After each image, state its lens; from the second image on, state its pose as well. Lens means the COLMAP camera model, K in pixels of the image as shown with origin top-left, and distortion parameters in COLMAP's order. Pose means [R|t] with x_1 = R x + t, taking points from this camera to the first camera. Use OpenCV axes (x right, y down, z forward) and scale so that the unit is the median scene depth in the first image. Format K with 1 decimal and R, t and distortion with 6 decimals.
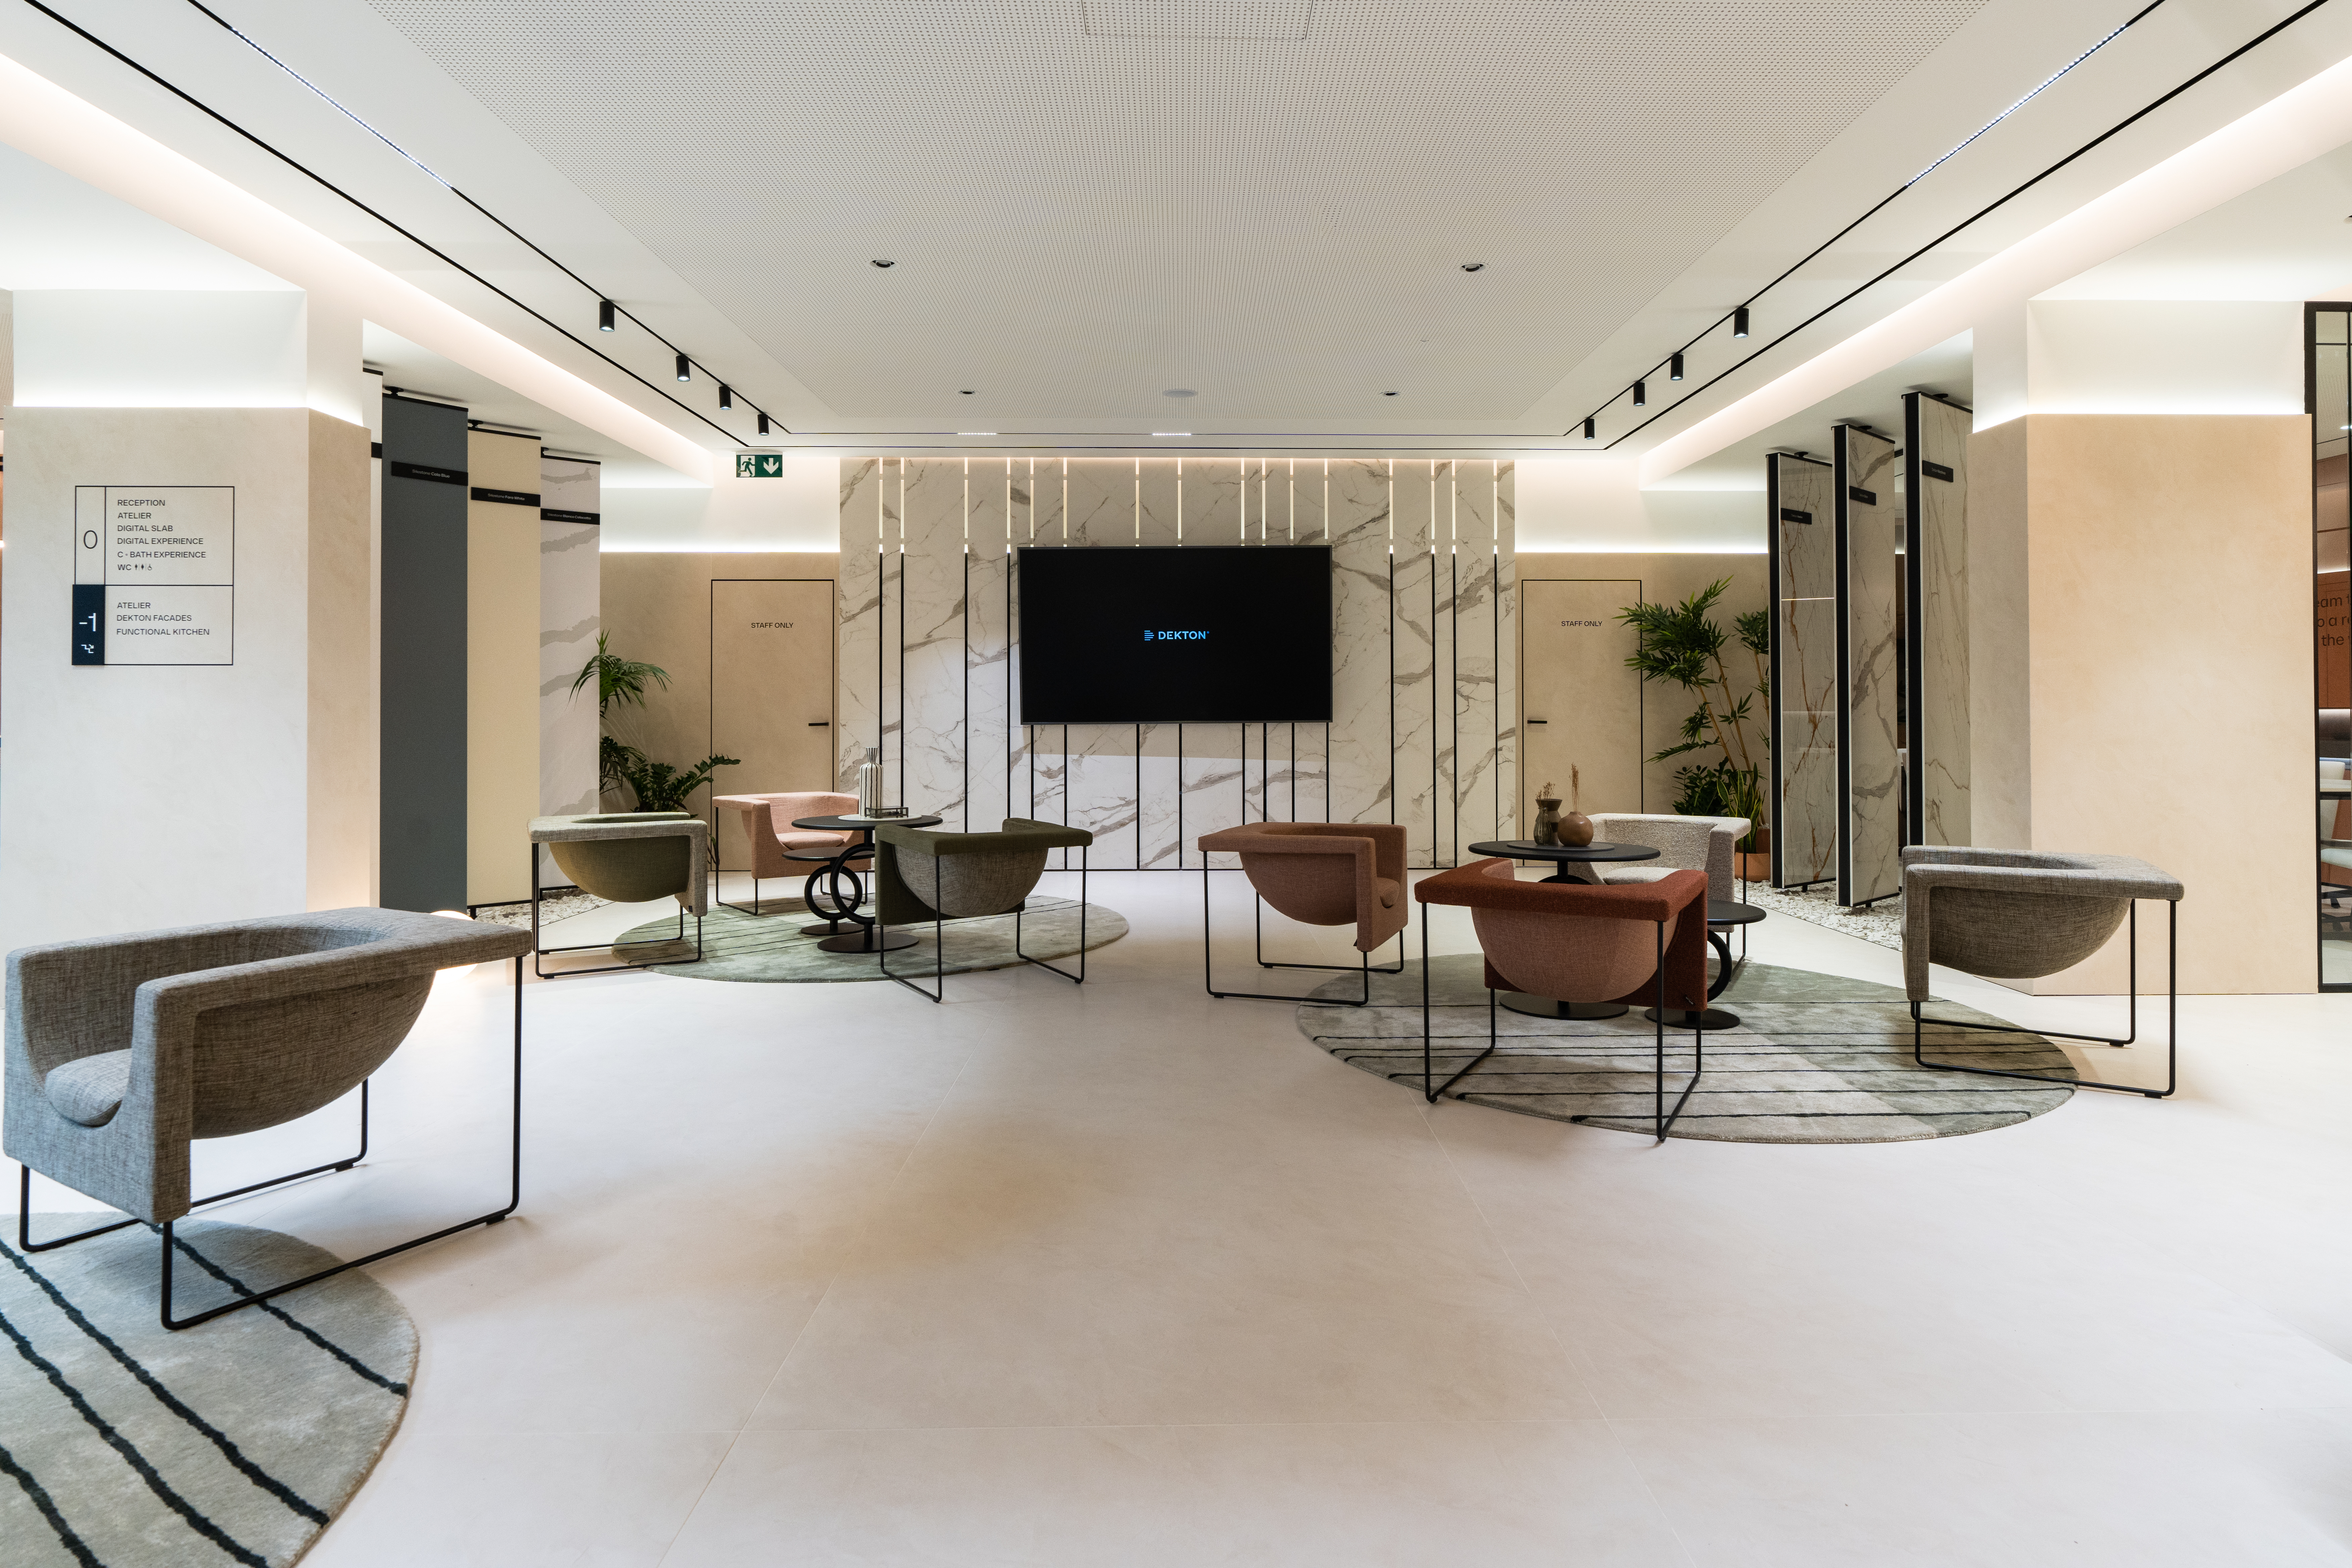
lens RADIAL K [[1220.3, 0, 1176.1], [0, 1220.3, 701.4], [0, 0, 1]] dist [-0.007467, 0.002447]
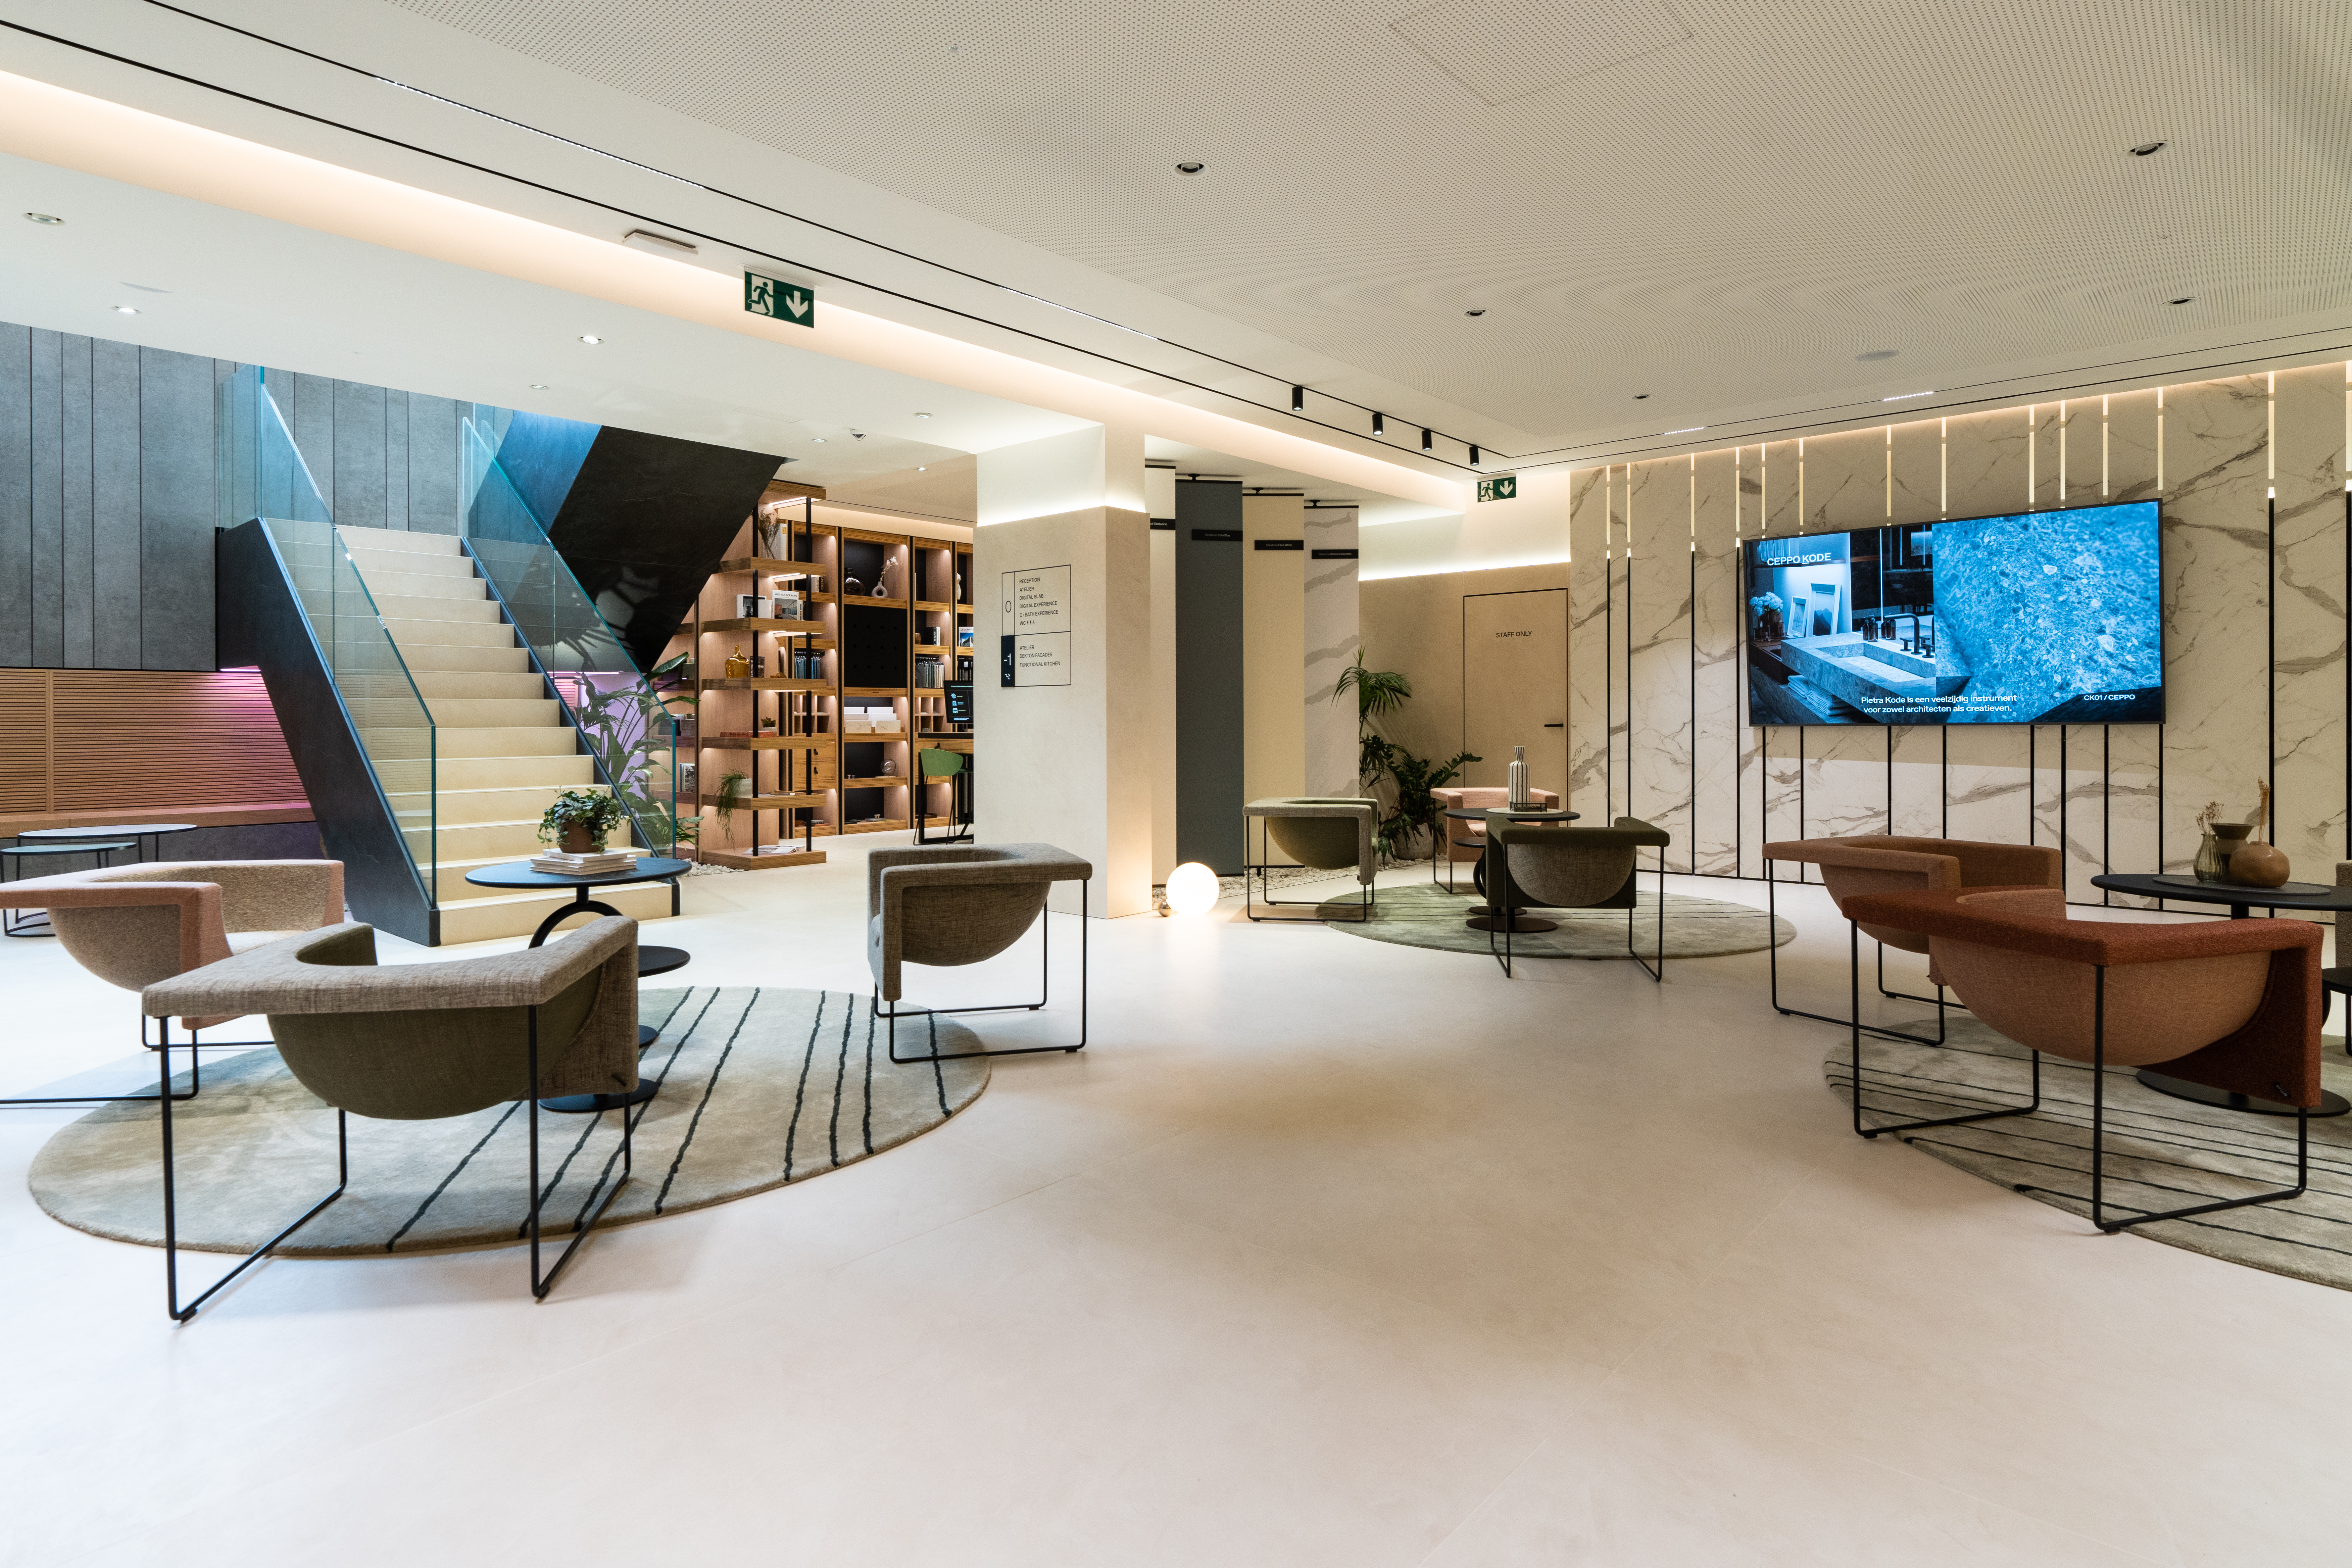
lens RADIAL K [[1234.3, 0, 1172.8], [0, 1234.3, 721.7], [0, 0, 1]] dist [-0.001585, 0.002524]
pose [[0.734909, -0.000440, -0.678166, 0.207354], [0.011222, 0.999871, 0.011512, -0.000653], [0.678073, -0.016070, 0.734819, -0.015457]]
